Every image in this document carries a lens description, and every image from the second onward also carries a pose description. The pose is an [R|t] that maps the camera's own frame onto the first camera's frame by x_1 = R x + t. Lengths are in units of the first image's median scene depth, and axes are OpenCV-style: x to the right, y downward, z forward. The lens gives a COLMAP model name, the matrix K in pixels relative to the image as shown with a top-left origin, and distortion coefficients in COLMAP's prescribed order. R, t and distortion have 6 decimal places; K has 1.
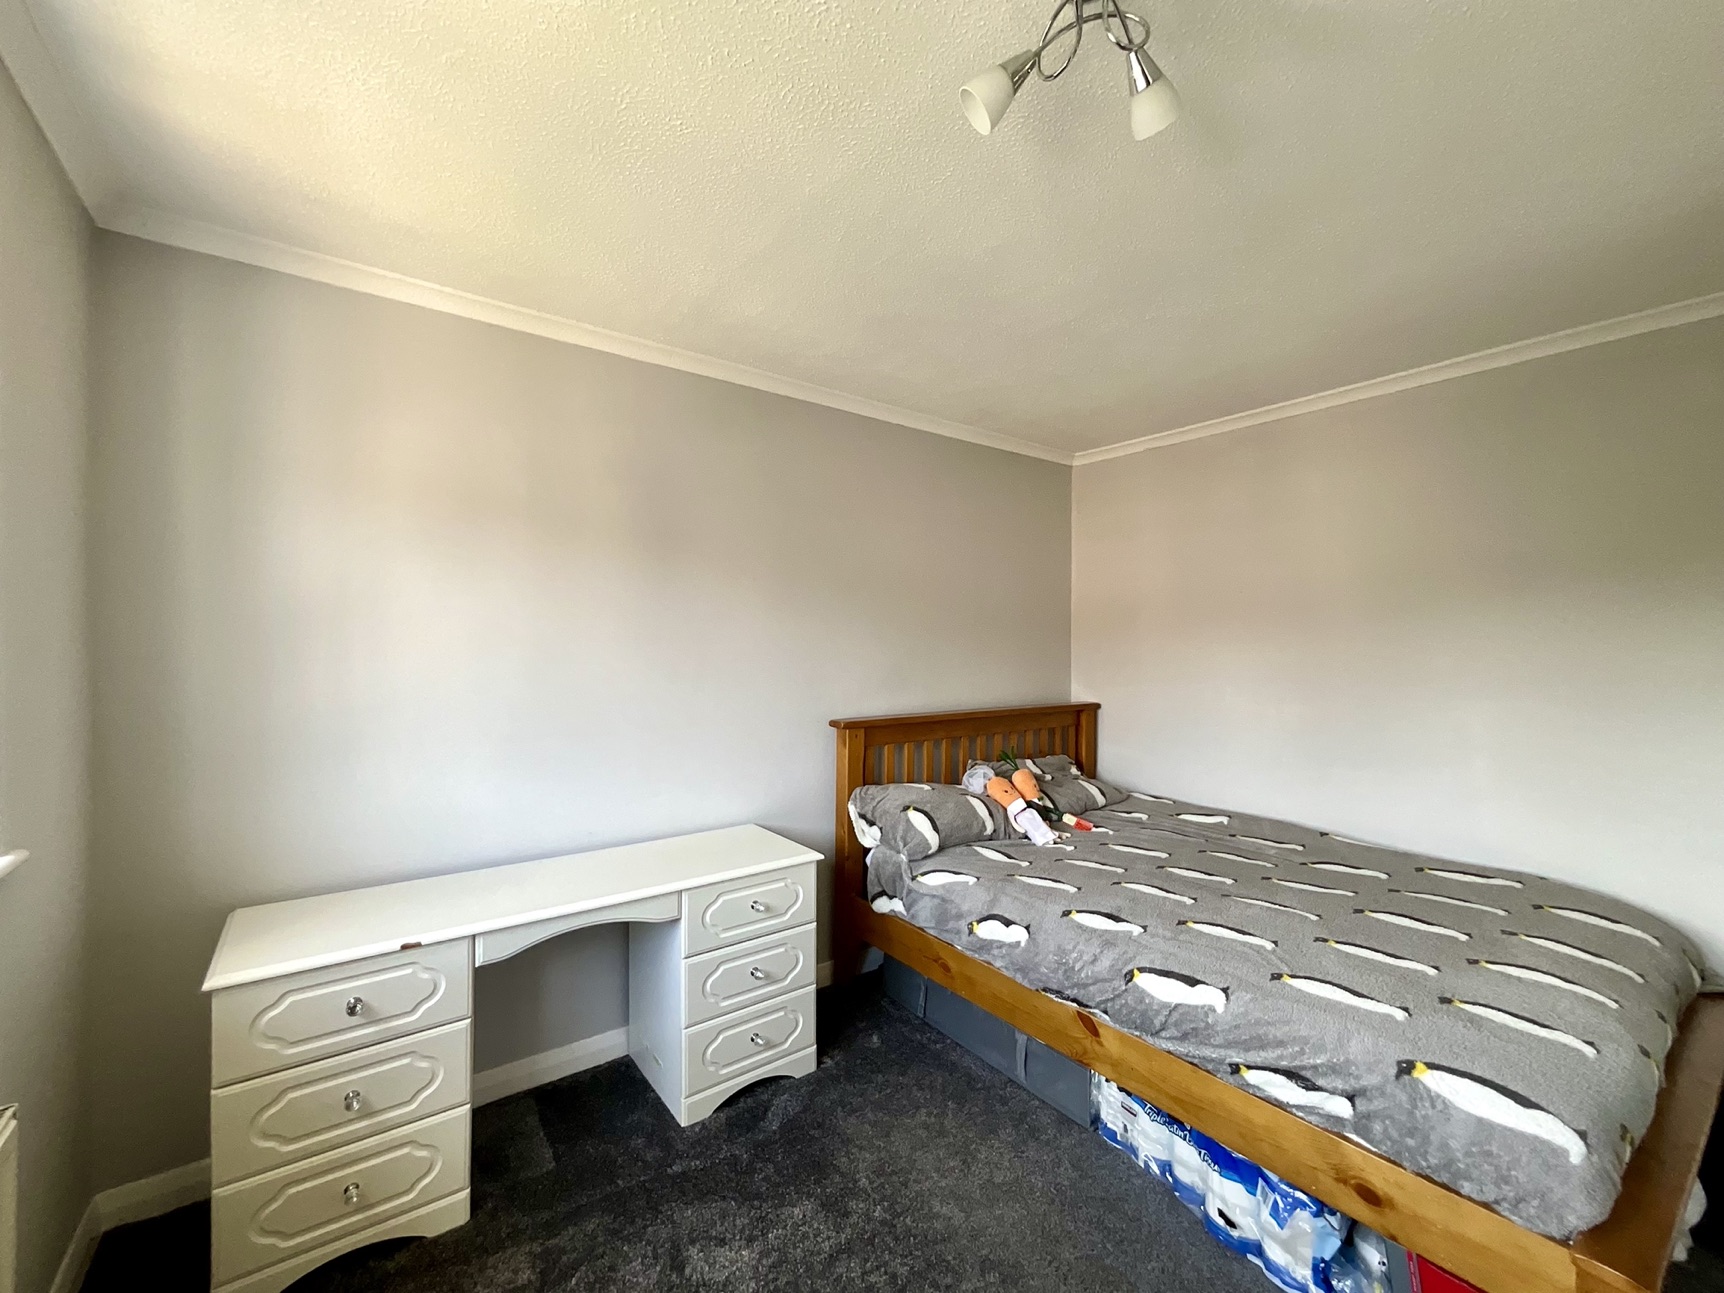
lens RADIAL K [[702.8, 0, 855.1], [0, 702.8, 650.9], [0, 0, 1]] dist [-0.013552, 0.010125]
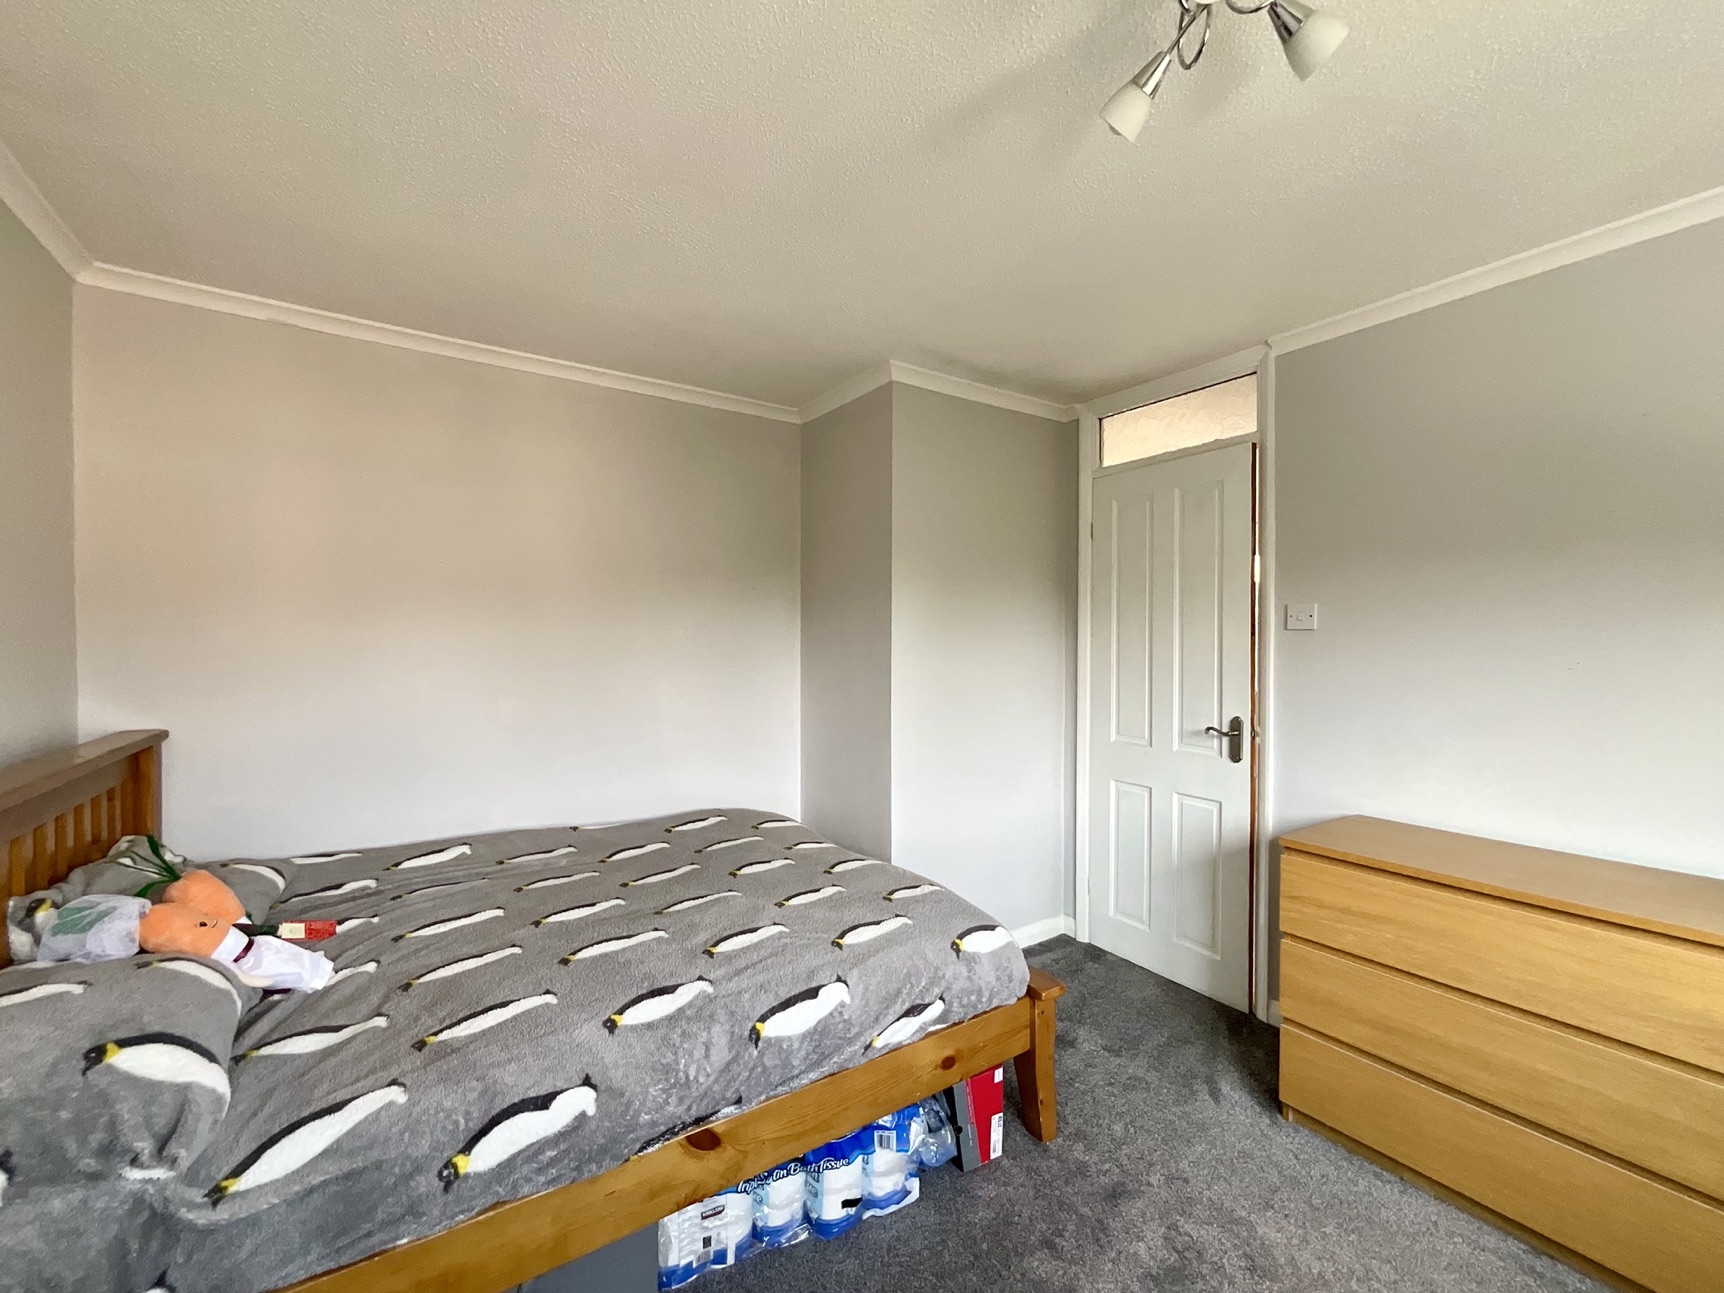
lens RADIAL K [[719.4, 0, 862.0], [0, 719.4, 646.5], [0, 0, 1]] dist [0.000257, -0.000282]
pose [[0.037712, -0.015065, 0.999175, -0.380118], [0.003152, 0.999883, 0.014956, 0.001592], [-0.999284, 0.002585, 0.037755, 0.746141]]
